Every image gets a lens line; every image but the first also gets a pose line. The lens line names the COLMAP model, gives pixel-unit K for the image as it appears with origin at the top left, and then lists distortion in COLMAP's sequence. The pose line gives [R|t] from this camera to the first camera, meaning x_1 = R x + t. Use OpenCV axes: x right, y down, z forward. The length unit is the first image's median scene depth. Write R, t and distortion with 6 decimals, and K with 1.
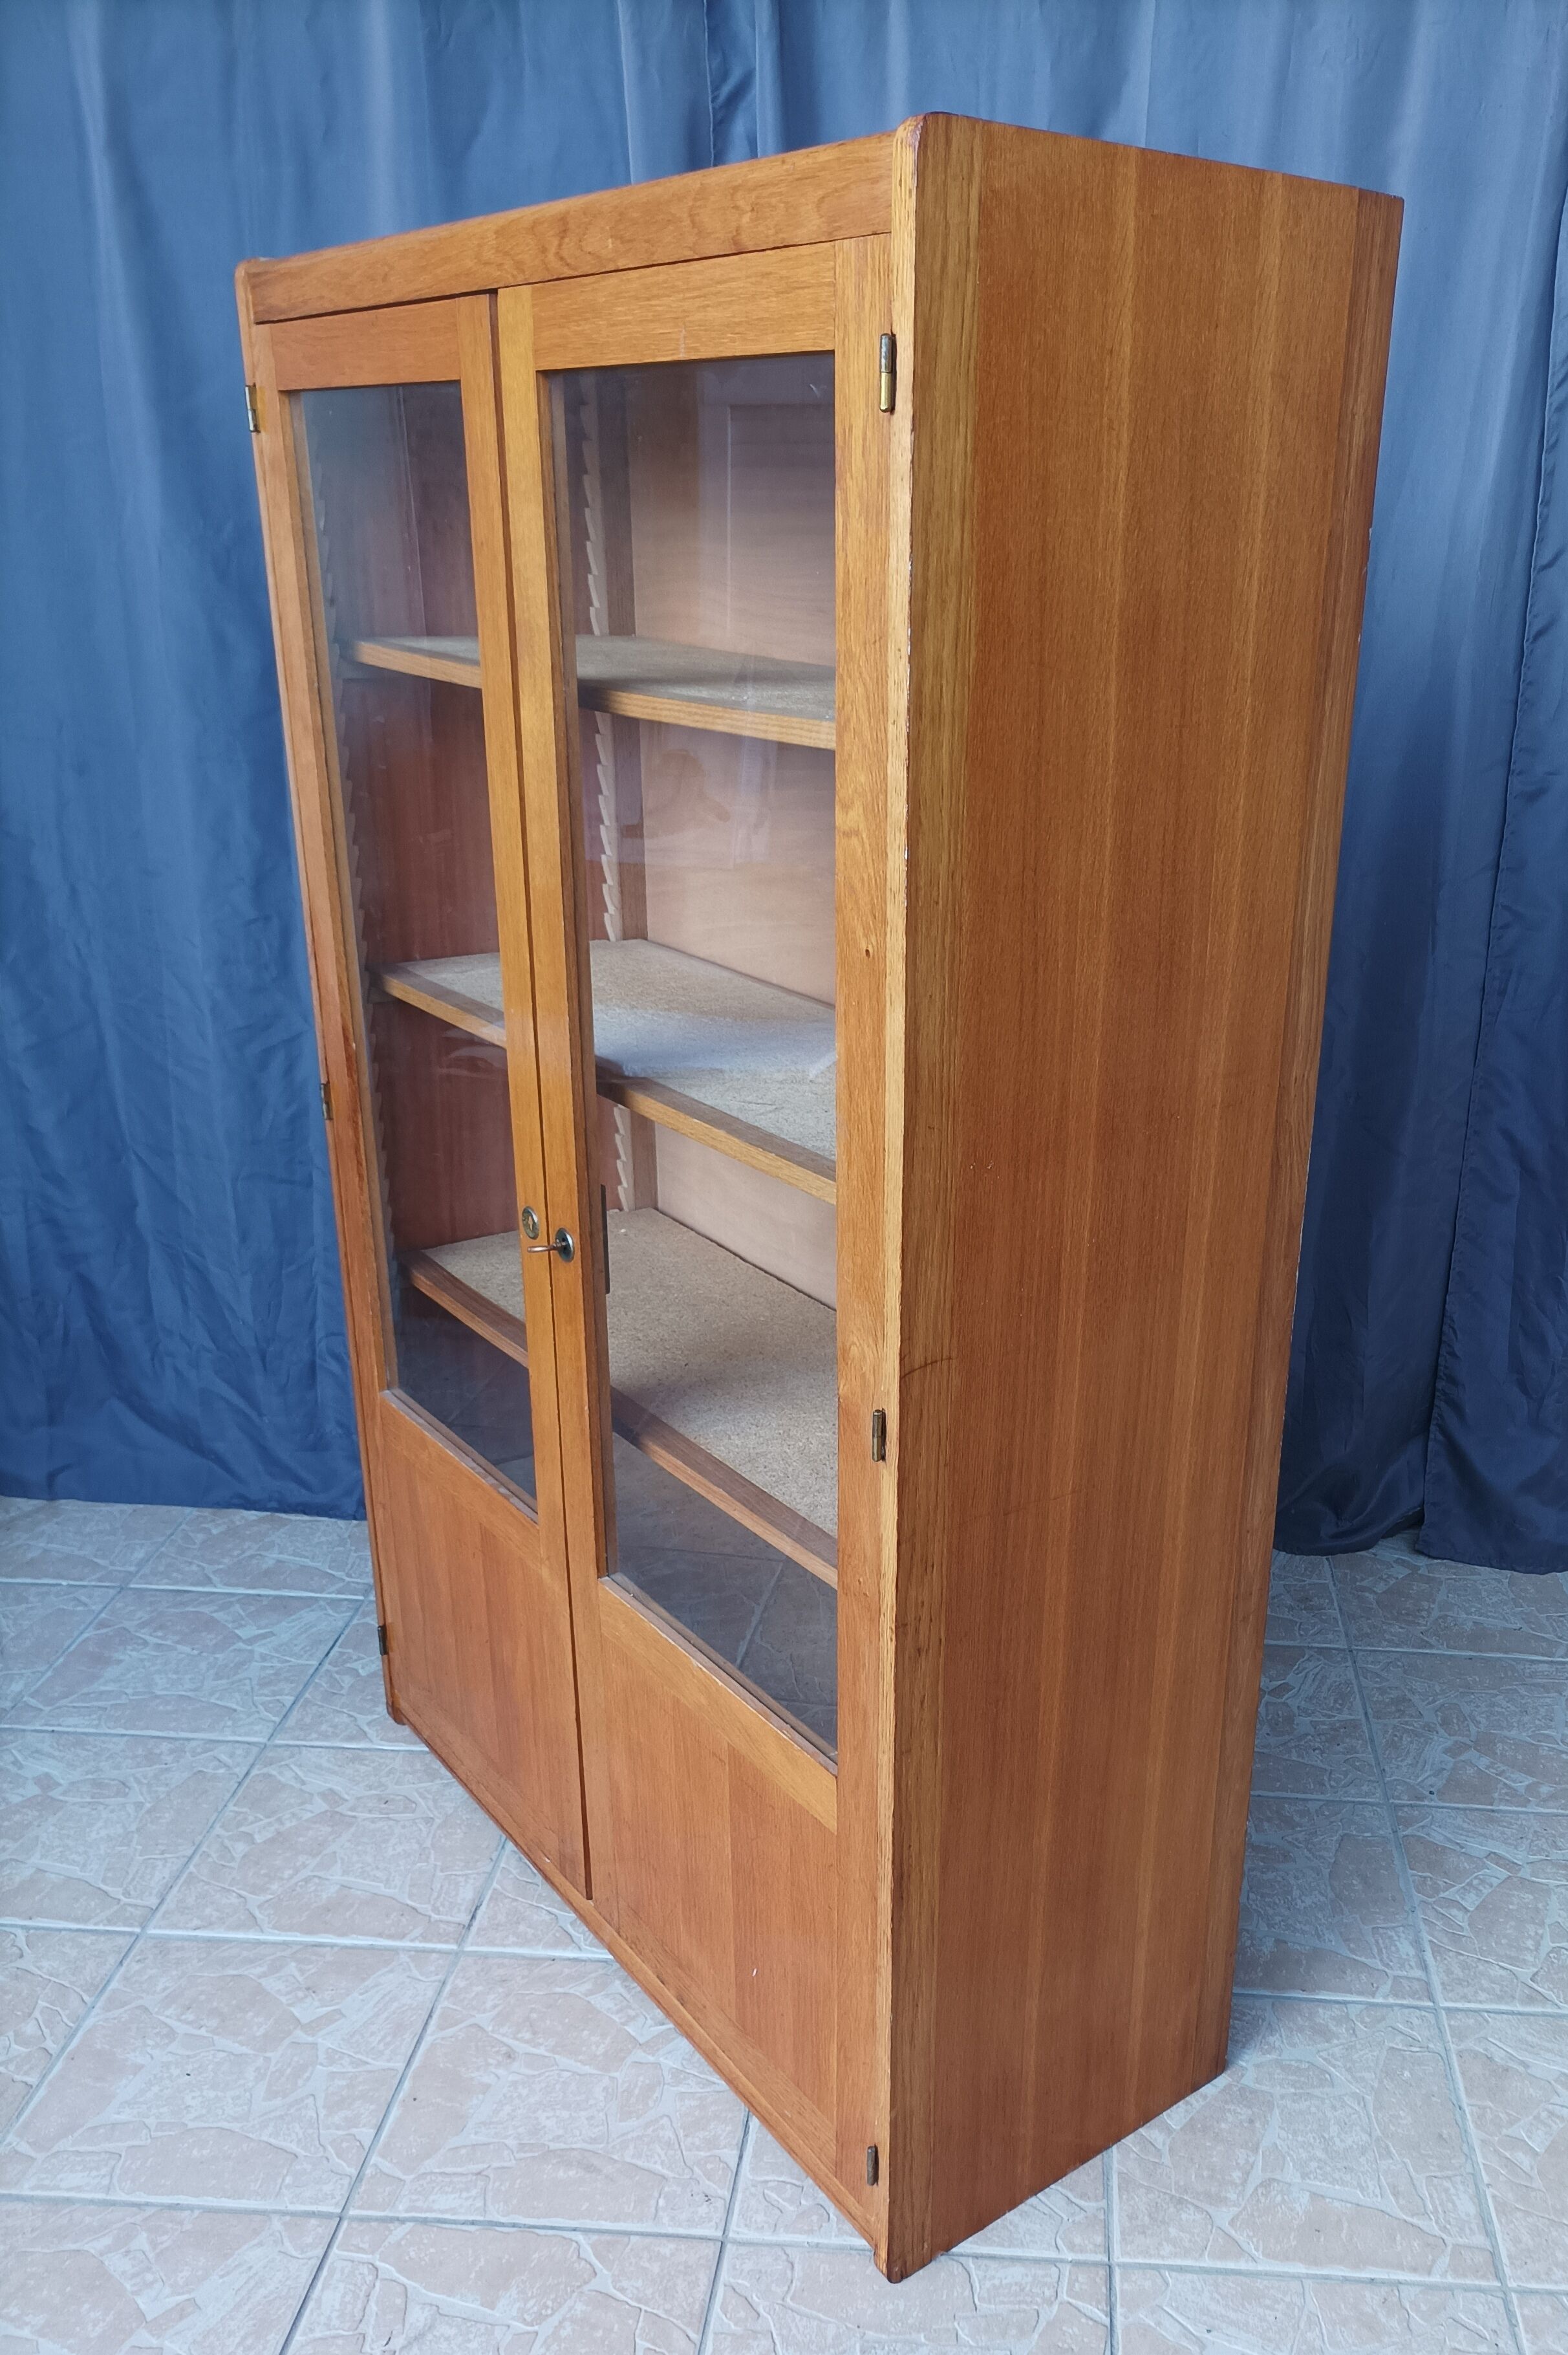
lens RADIAL K [[1844.6, 0, 946.7], [0, 1844.6, 1477.4], [0, 0, 1]] dist [0.041157, -0.047211]
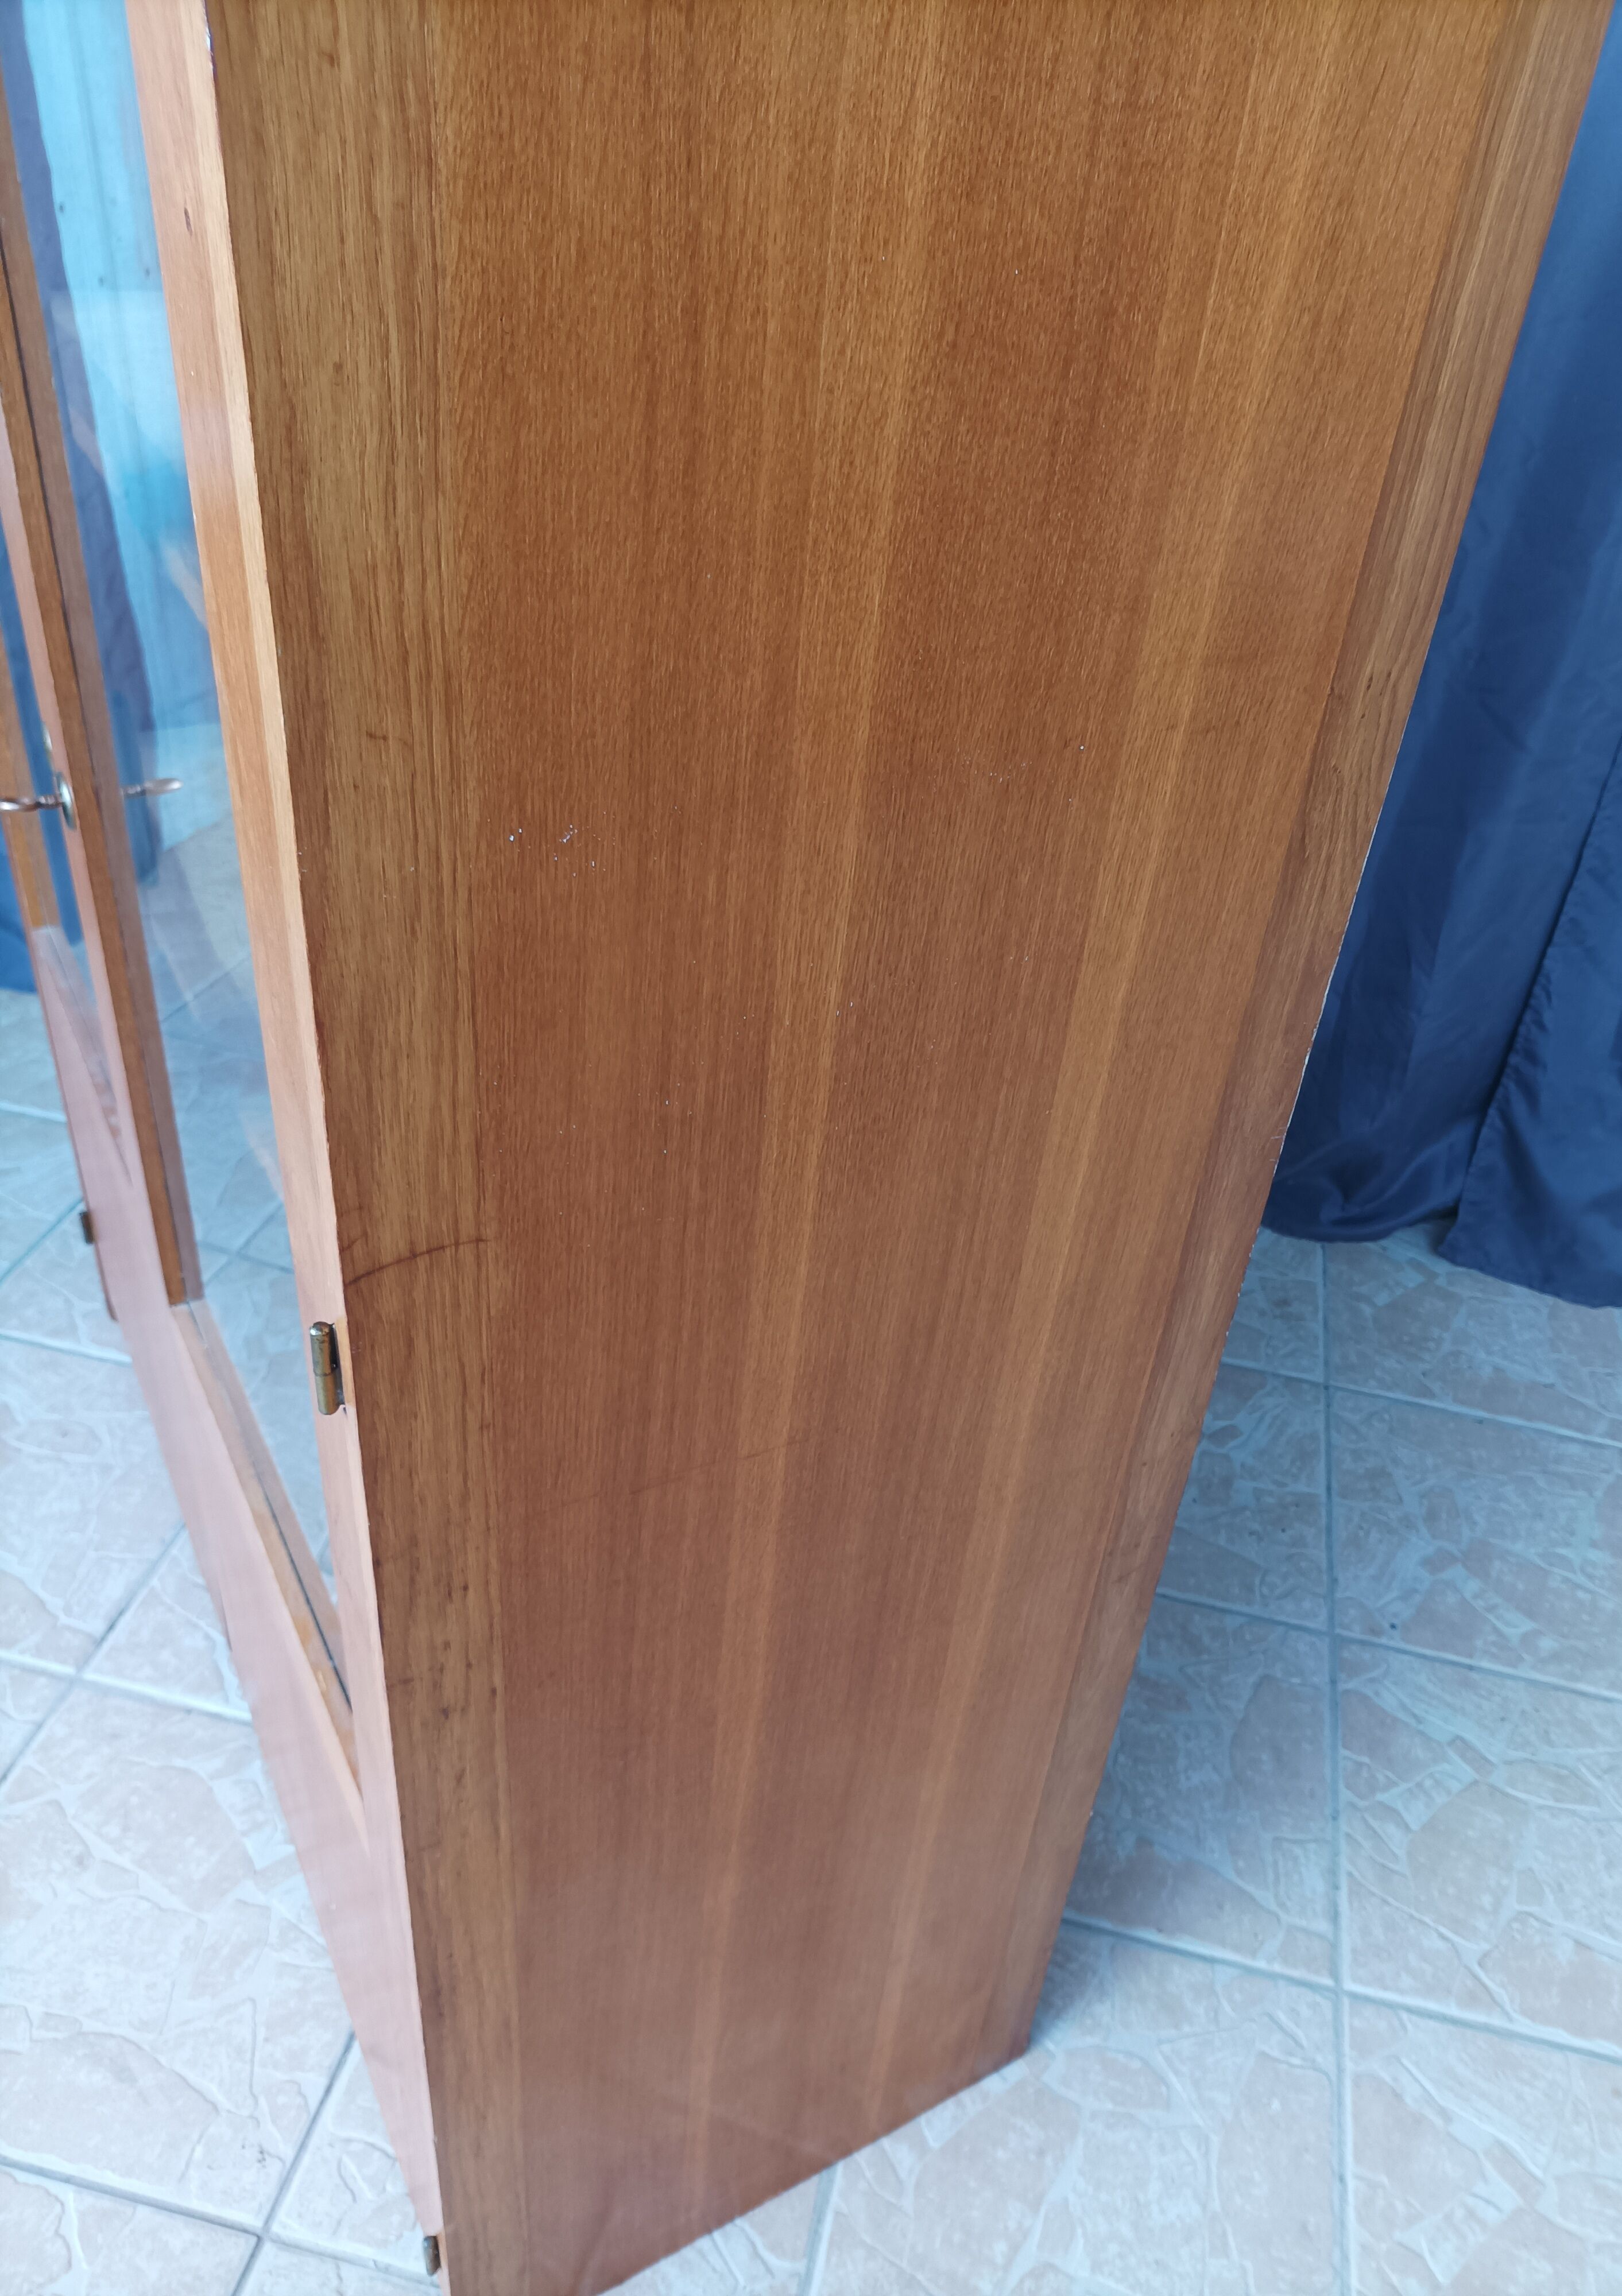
lens RADIAL K [[1684.4, 0, 825.6], [0, 1684.4, 1238.2], [0, 0, 1]] dist [0.026645, -0.033491]
pose [[0.985590, 0.148634, -0.080752, 0.083041], [-0.131477, 0.973495, 0.187140, -0.106836], [0.106427, -0.173826, 0.979008, 0.415510]]
